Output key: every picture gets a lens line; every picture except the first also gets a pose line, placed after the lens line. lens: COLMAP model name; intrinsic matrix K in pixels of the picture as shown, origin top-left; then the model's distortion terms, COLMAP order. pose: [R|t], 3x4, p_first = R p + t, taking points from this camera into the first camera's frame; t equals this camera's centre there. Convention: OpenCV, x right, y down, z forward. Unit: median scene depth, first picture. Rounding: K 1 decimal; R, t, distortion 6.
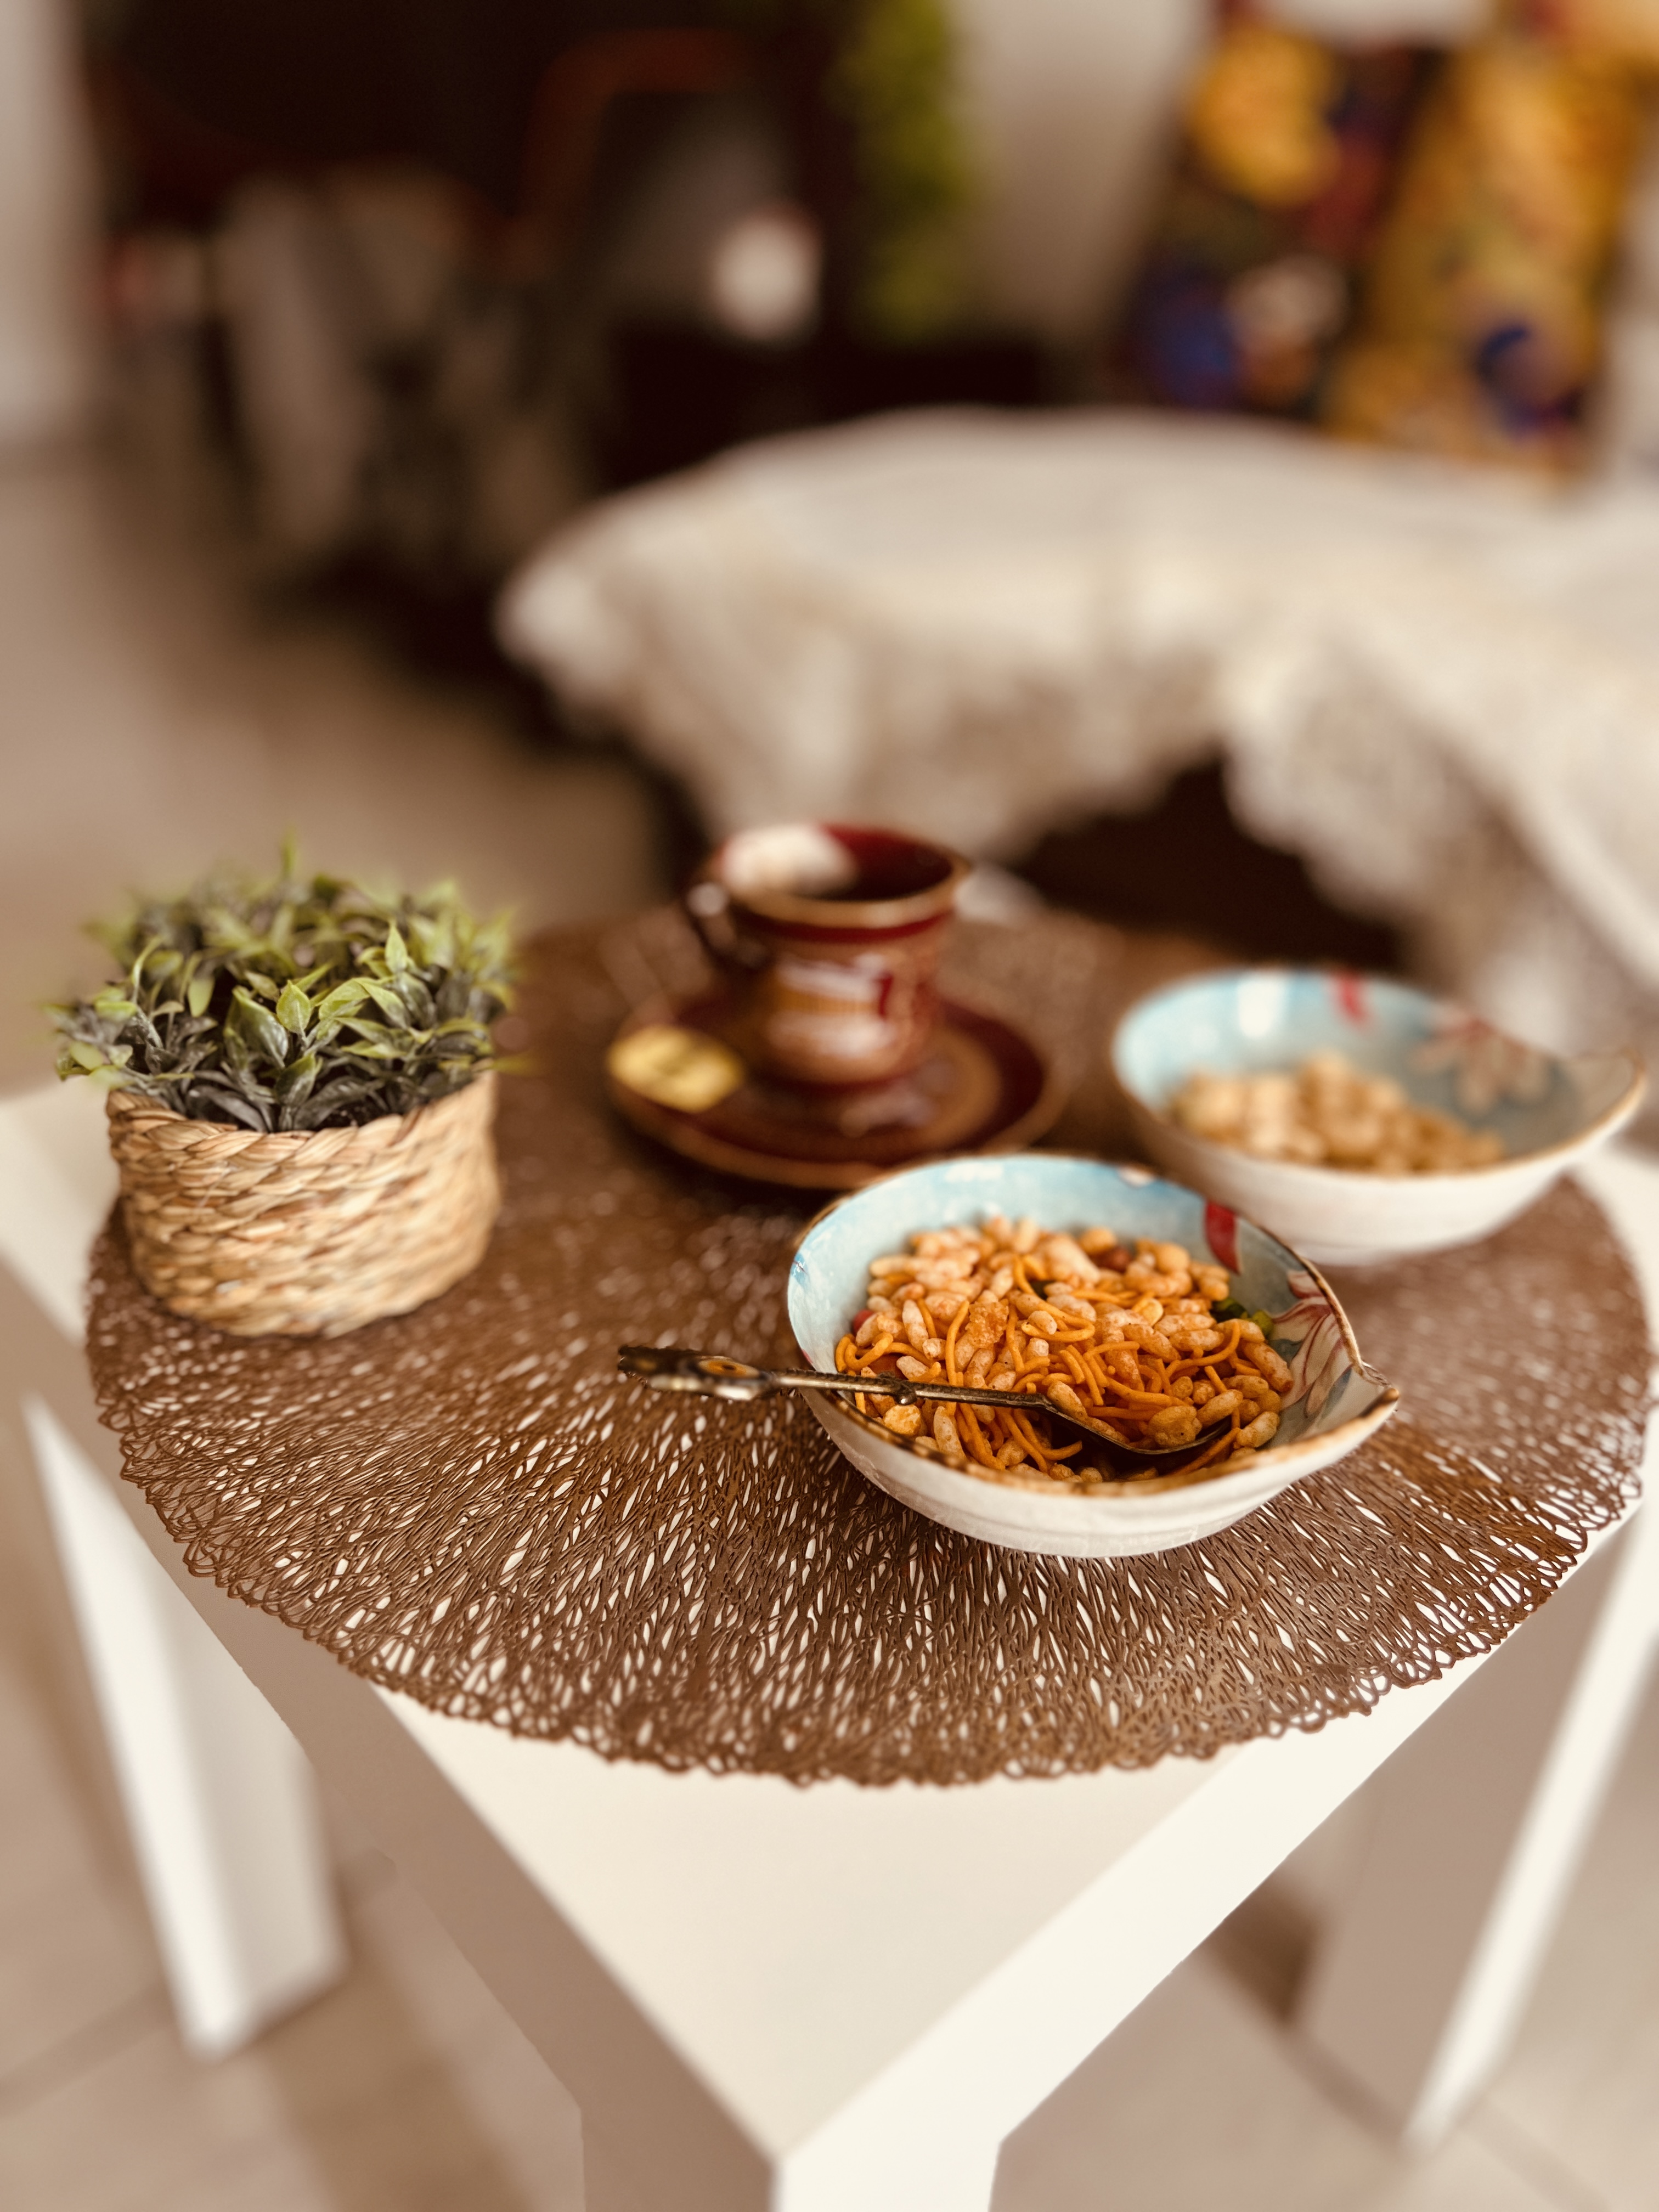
lens RADIAL K [[1787.5, 0, 829.5], [0, 1787.5, 1106.0], [0, 0, 1]] dist [0.089373, -0.334455]
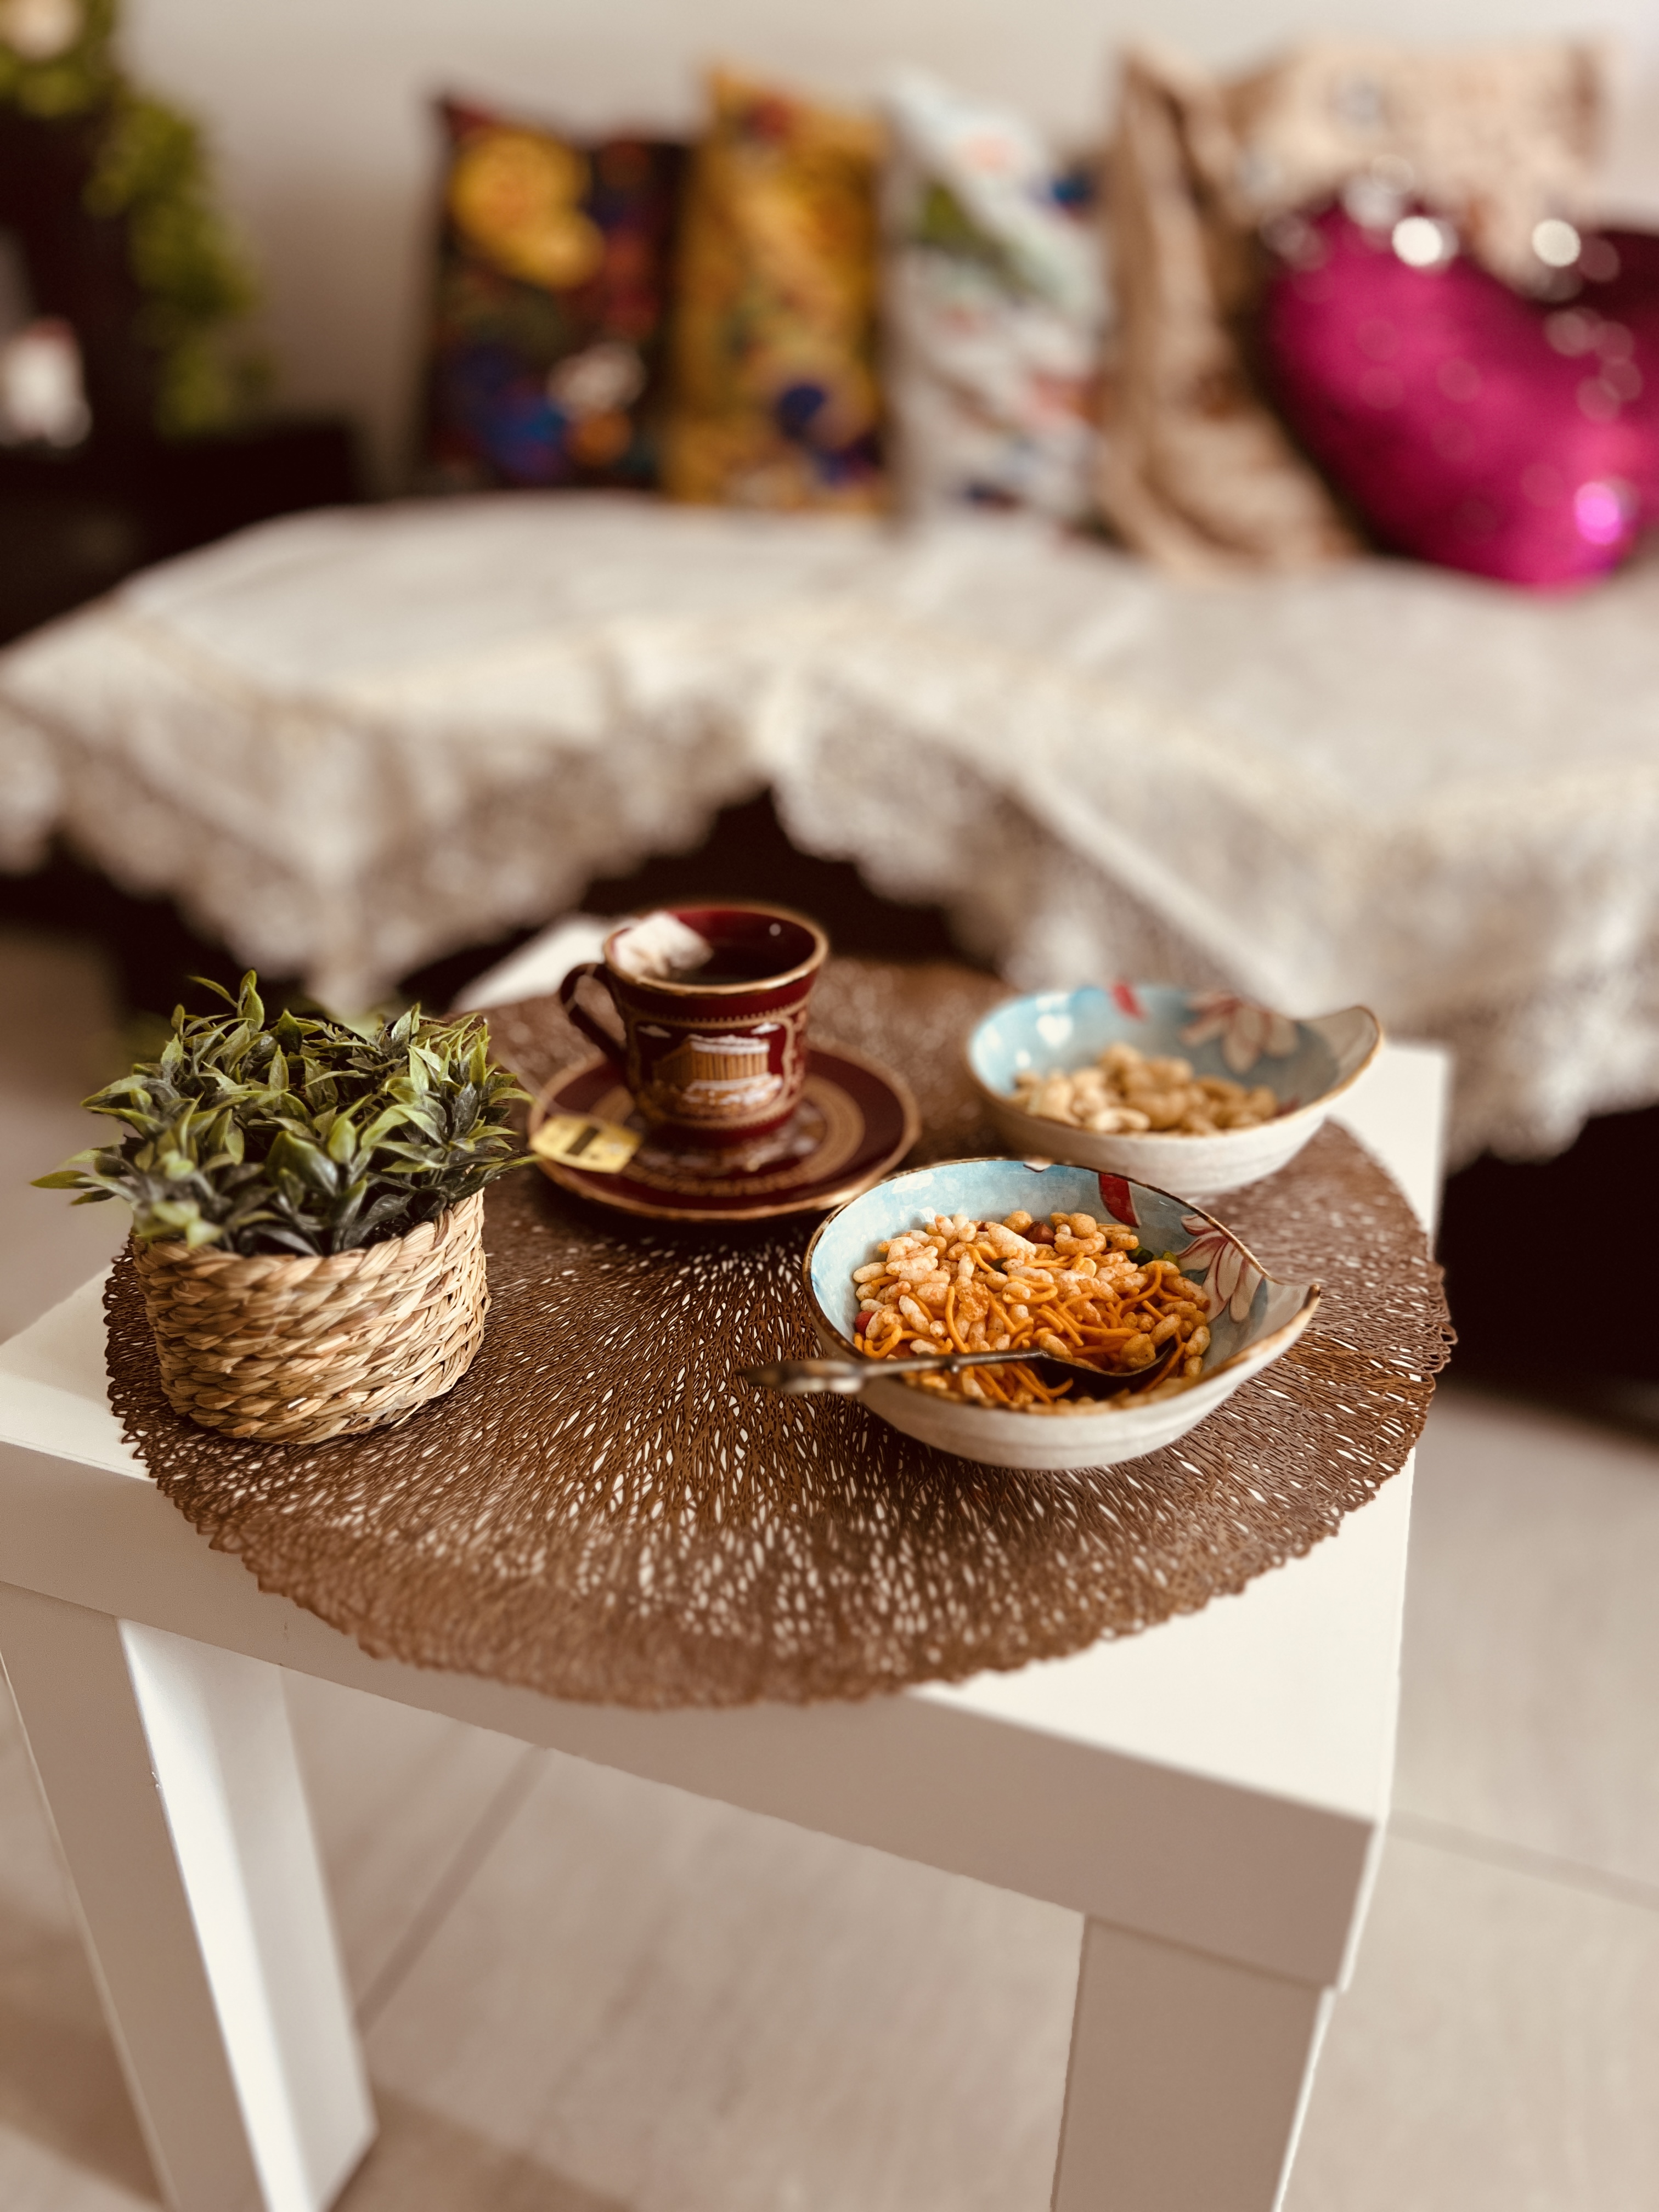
lens RADIAL K [[1787.5, 0, 829.5], [0, 1787.5, 1106.0], [0, 0, 1]] dist [0.089373, -0.334455]
pose [[0.953520, -0.160001, 0.255340, -0.288057], [0.166764, 0.985985, -0.004912, -0.019421], [-0.250976, 0.047266, 0.966839, -0.157301]]
